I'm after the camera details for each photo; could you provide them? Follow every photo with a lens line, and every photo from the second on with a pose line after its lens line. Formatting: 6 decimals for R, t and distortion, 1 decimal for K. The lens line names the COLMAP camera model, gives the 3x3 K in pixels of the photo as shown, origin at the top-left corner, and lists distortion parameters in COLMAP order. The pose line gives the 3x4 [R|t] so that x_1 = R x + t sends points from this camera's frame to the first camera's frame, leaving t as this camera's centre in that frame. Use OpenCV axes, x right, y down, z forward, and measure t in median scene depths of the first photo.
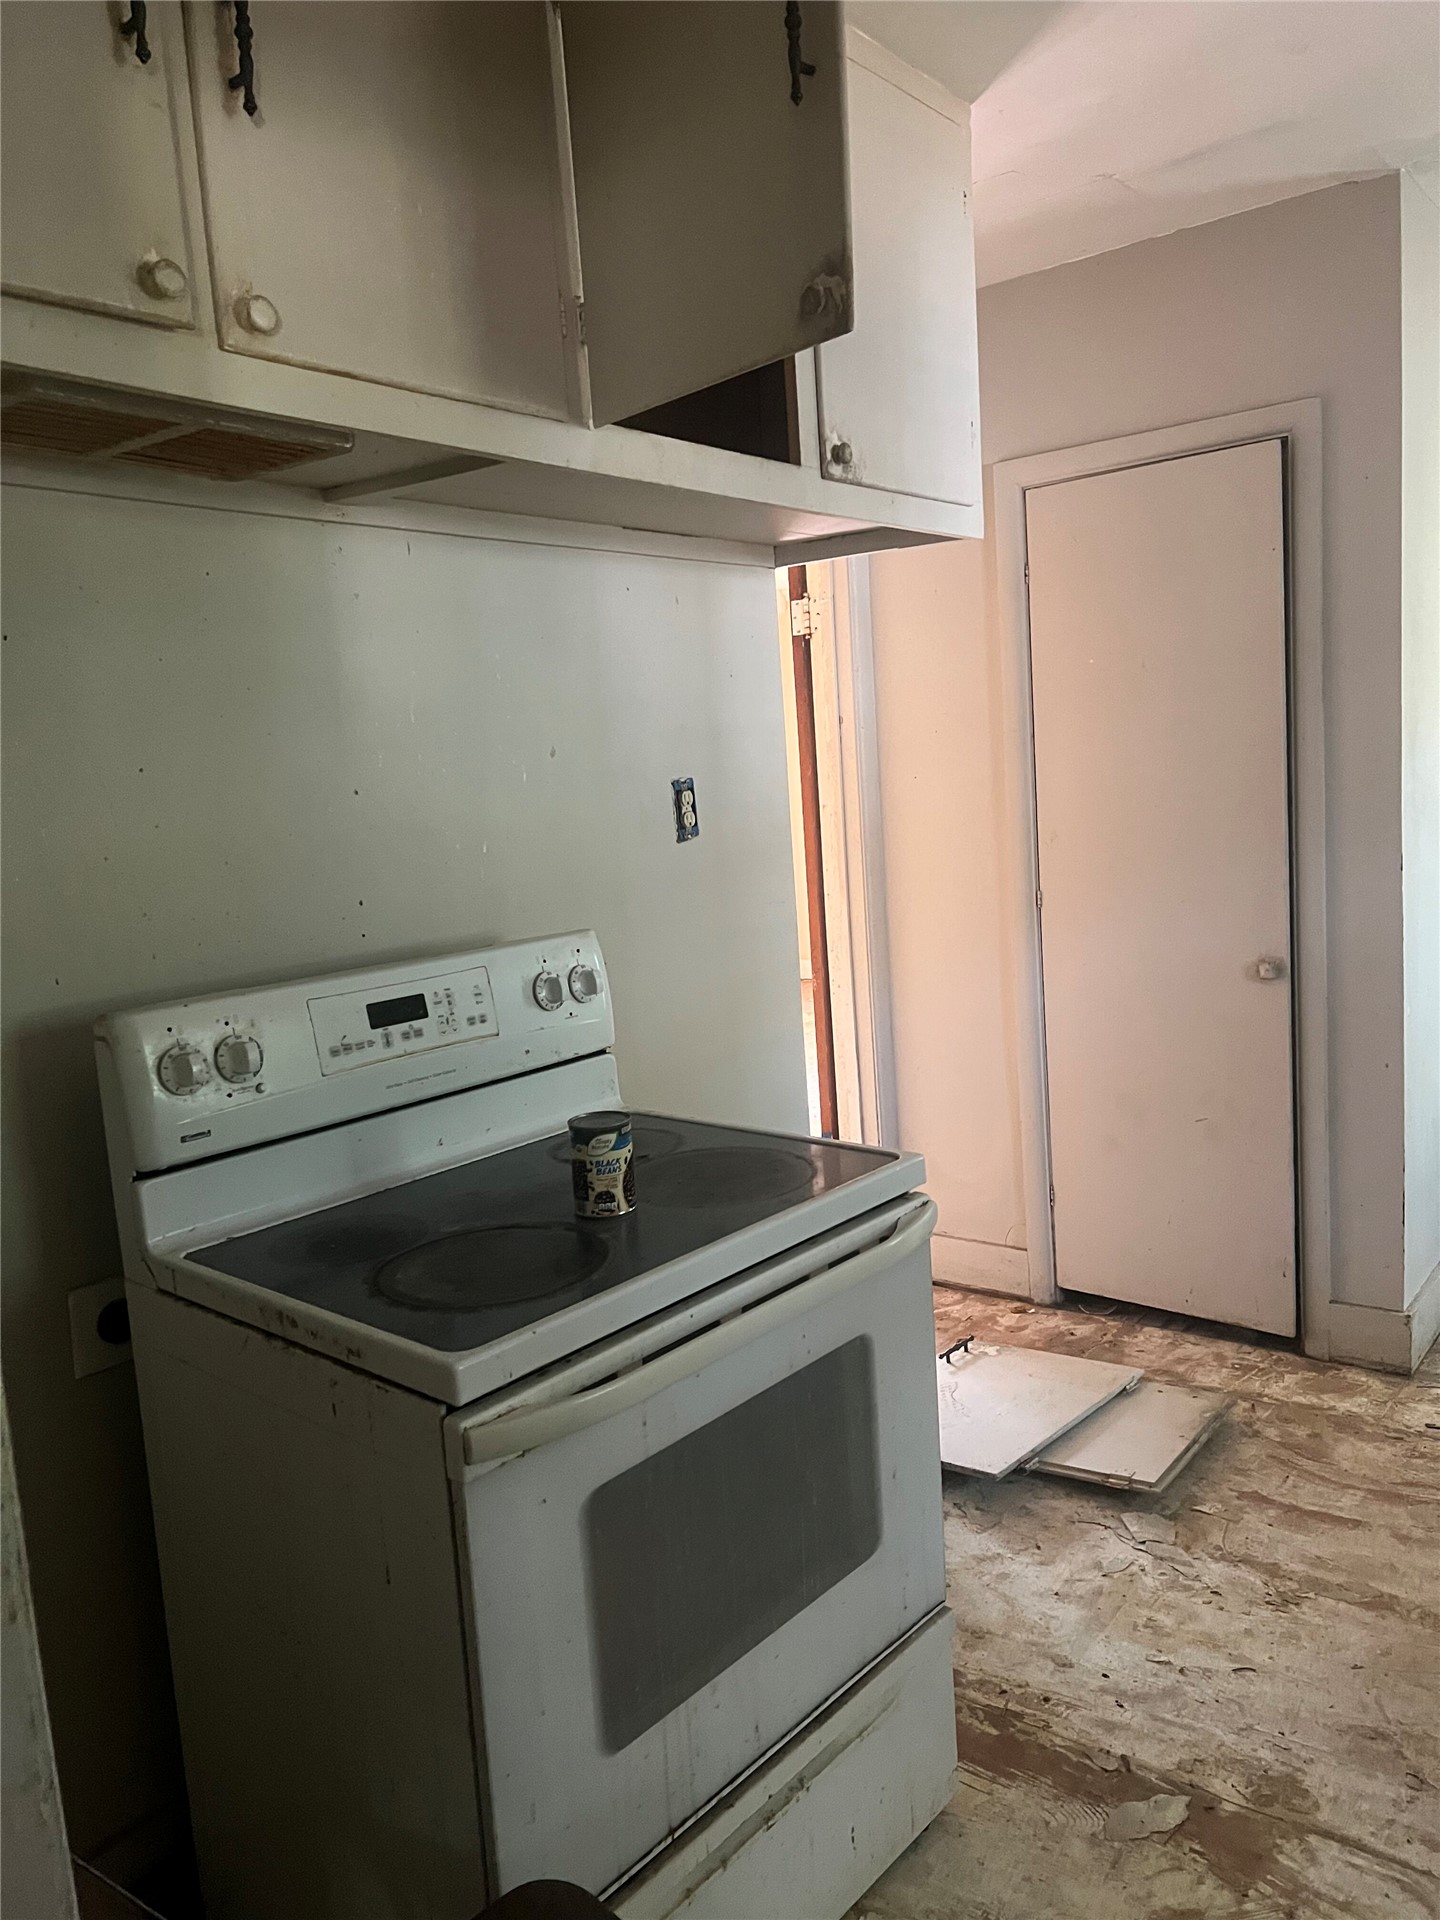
lens RADIAL K [[1450.6, 0, 732.4], [0, 1450.6, 958.1], [0, 0, 1]] dist [0.060697, -0.065631]
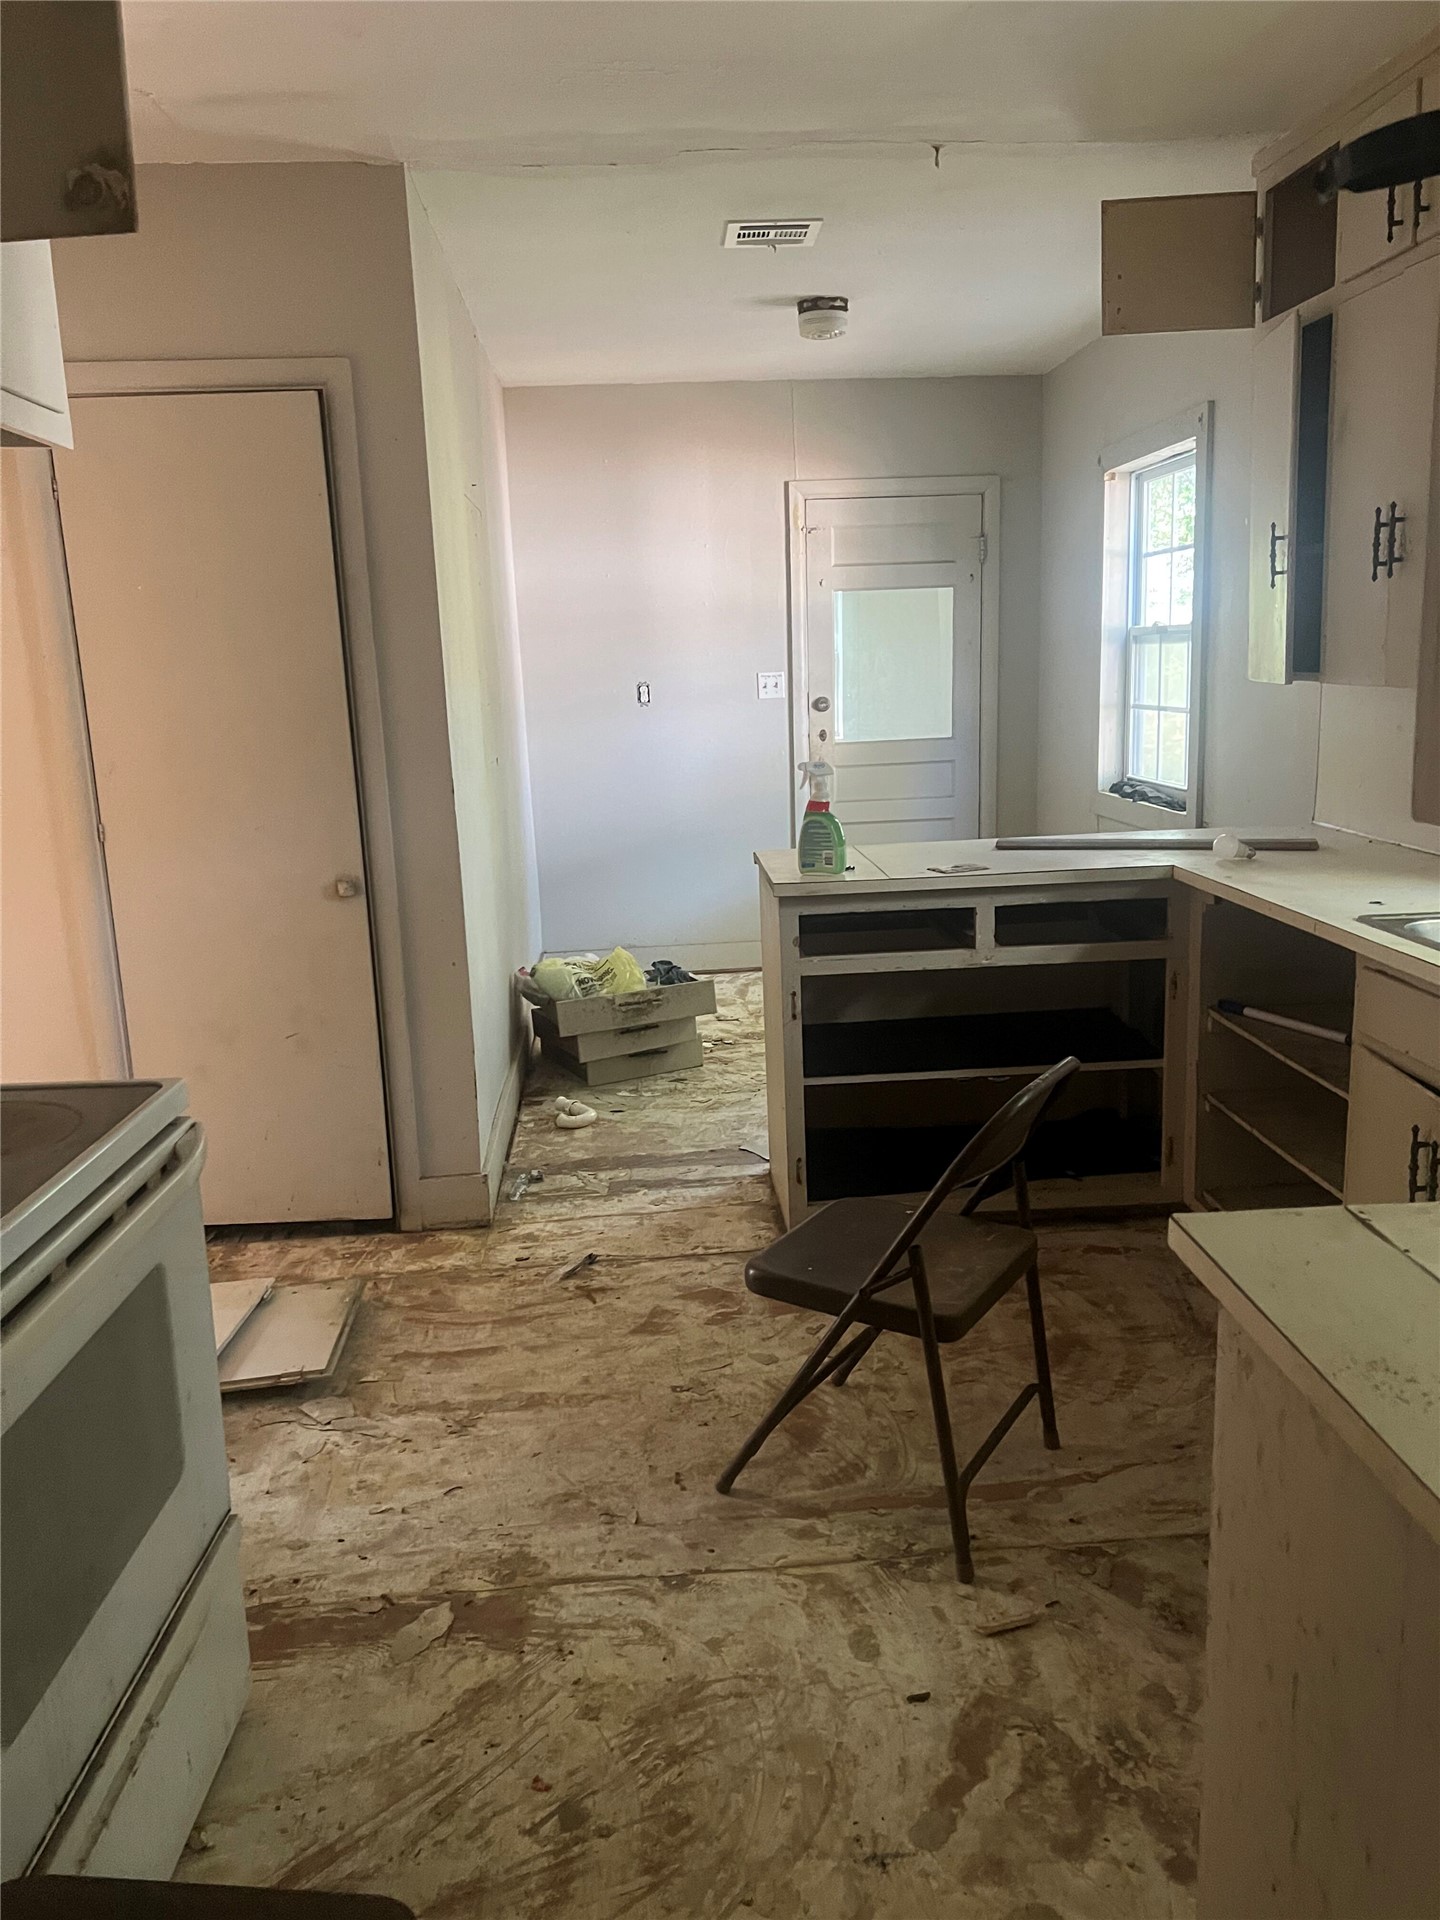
lens RADIAL K [[1450.6, 0, 741.1], [0, 1450.6, 945.6], [0, 0, 1]] dist [0.060697, -0.065631]
pose [[0.740739, -0.092290, 0.665423, -0.188458], [0.071097, 0.995726, 0.058956, 0.010129], [-0.668020, 0.003638, 0.744135, 0.000698]]
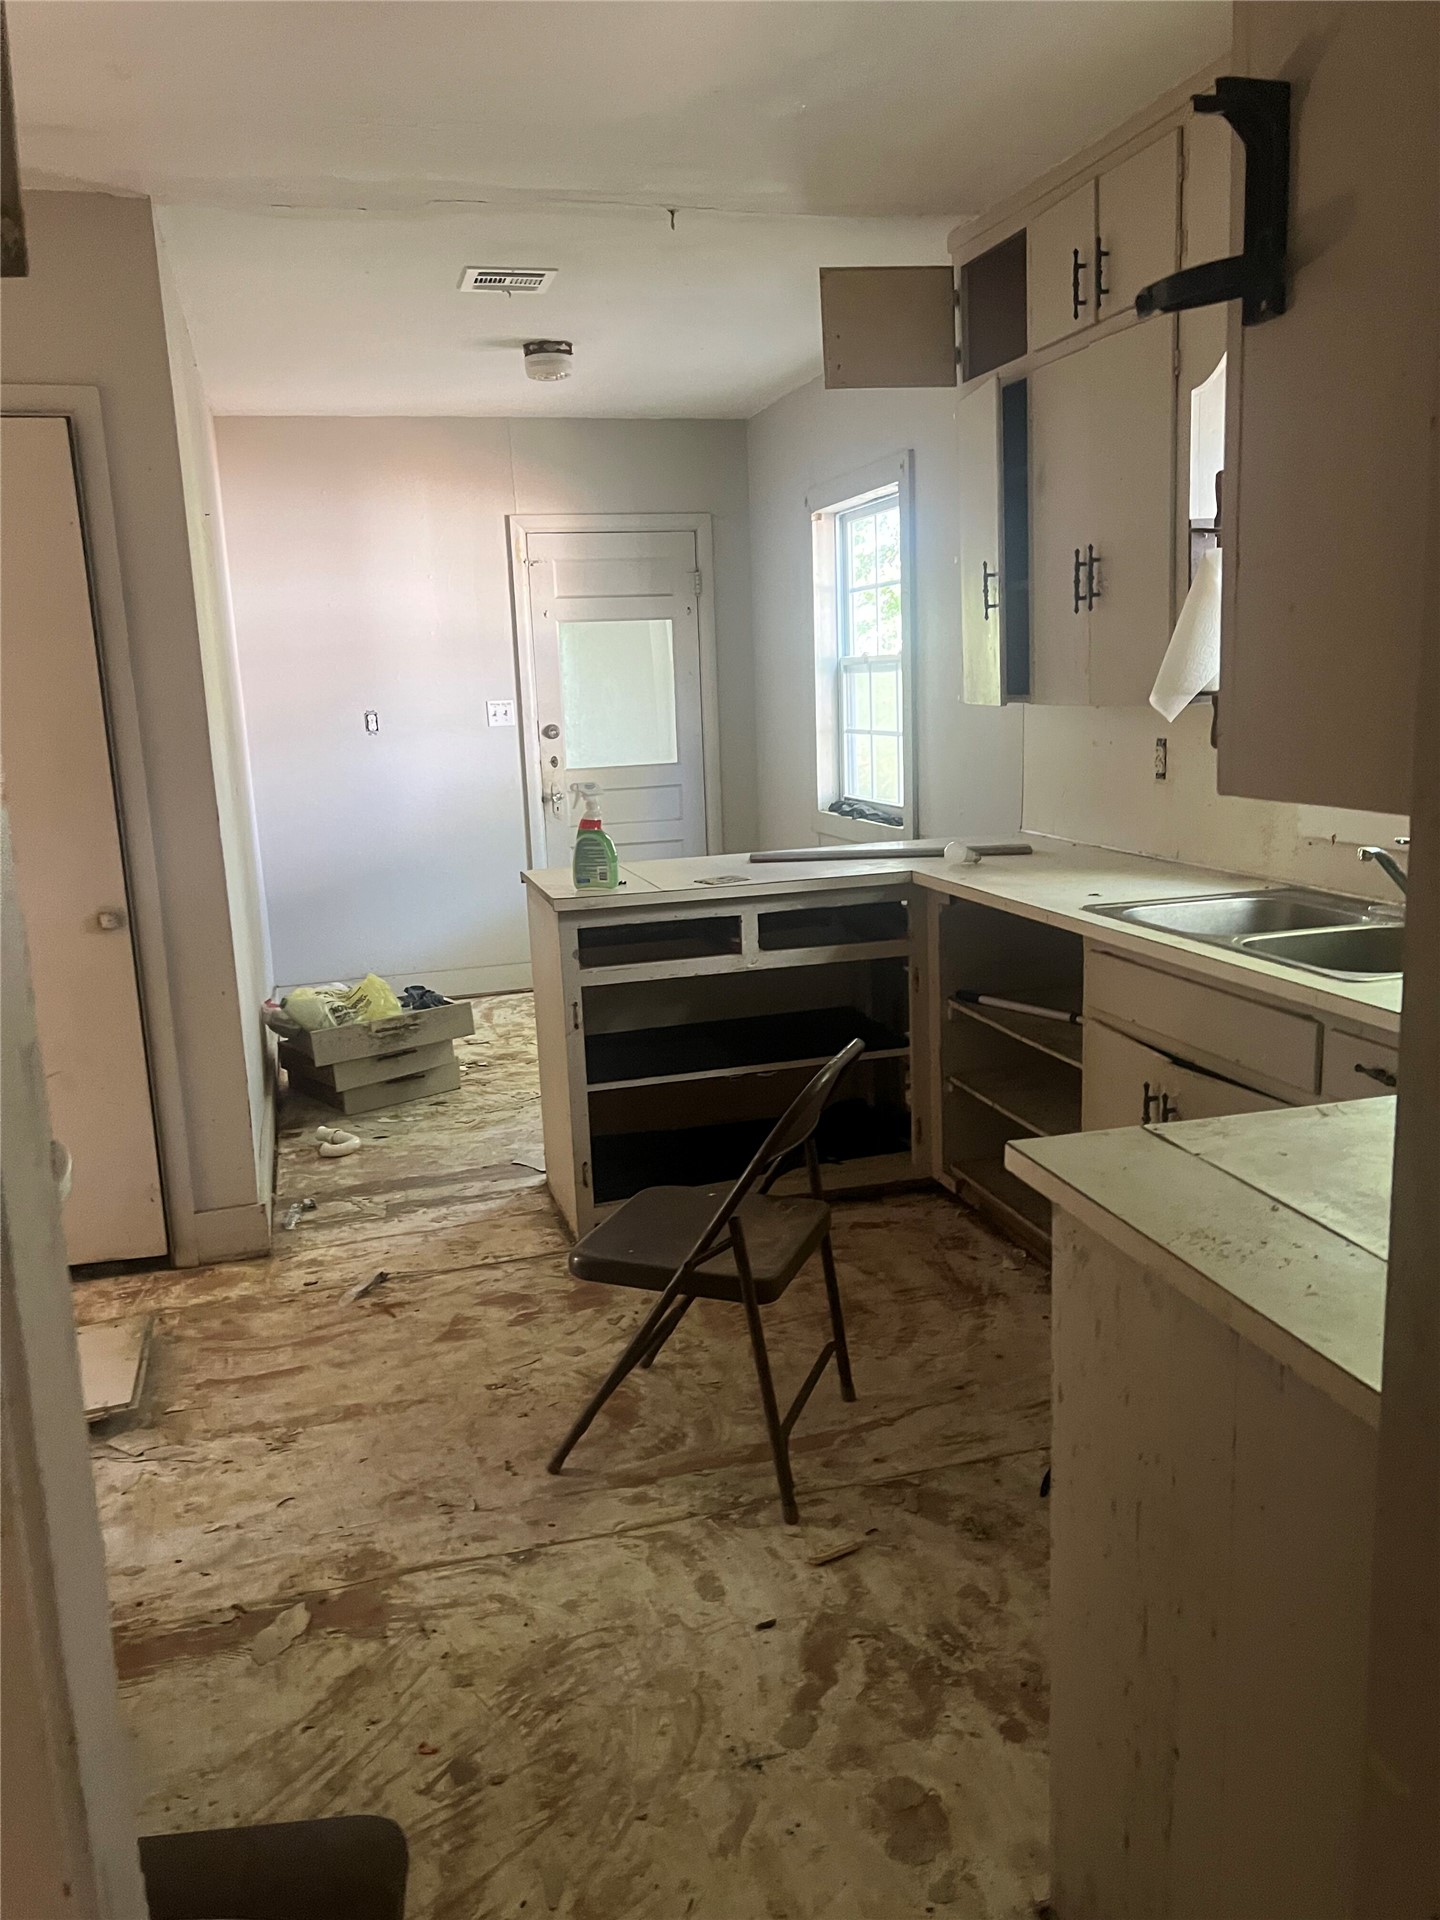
lens RADIAL K [[1450.6, 0, 716.8], [0, 1450.6, 946.2], [0, 0, 1]] dist [0.060697, -0.065631]
pose [[0.595824, -0.106630, 0.796005, -0.297409], [0.103766, 0.993060, 0.055357, 0.018461], [-0.796383, 0.049615, 0.602754, 0.008754]]
